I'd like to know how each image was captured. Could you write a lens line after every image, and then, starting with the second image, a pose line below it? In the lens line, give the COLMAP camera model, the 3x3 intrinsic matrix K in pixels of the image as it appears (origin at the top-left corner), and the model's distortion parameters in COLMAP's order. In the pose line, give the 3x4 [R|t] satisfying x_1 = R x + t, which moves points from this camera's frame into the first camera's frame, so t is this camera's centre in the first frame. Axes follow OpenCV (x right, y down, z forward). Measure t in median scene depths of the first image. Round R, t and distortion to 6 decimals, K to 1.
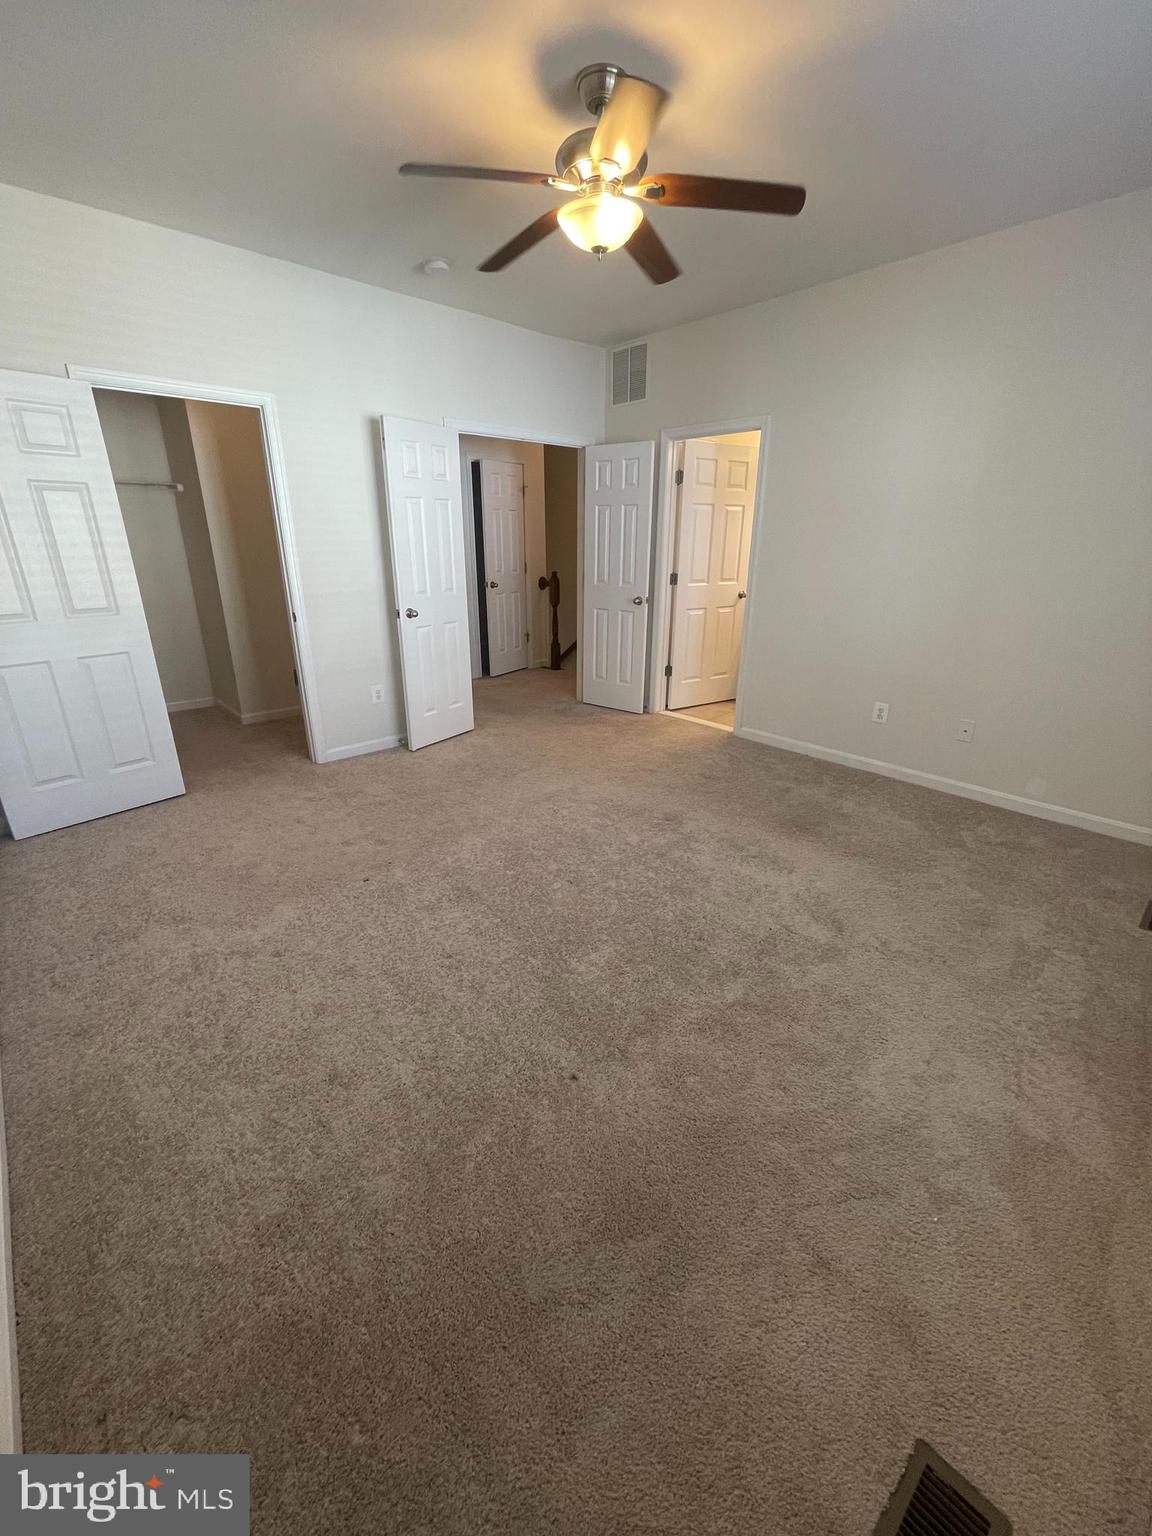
lens RADIAL K [[625.6, 0, 574.9], [0, 625.6, 768.4], [0, 0, 1]] dist [0.000965, 0.000699]
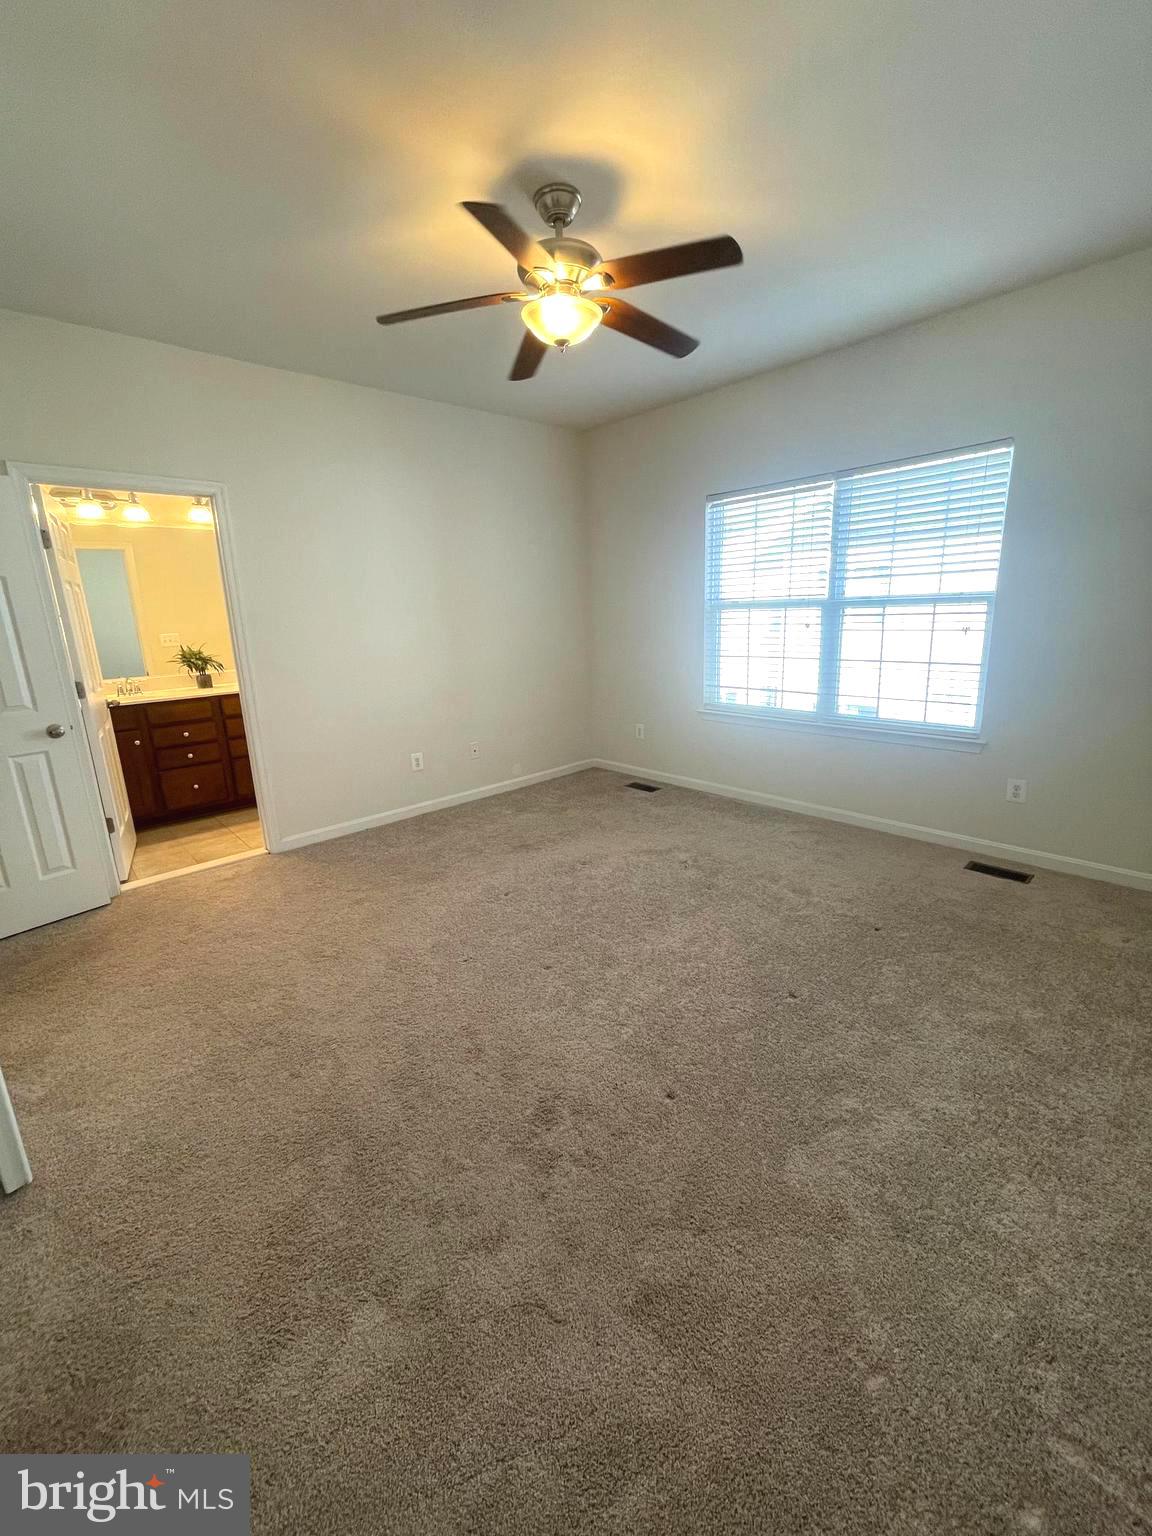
lens RADIAL K [[625.6, 0, 579.9], [0, 625.6, 762.1], [0, 0, 1]] dist [0.000965, 0.000699]
pose [[-0.009763, -0.243013, 0.969974, -0.594157], [0.384299, 0.894612, 0.228000, -0.222178], [-0.923157, 0.374986, 0.084656, 0.592519]]
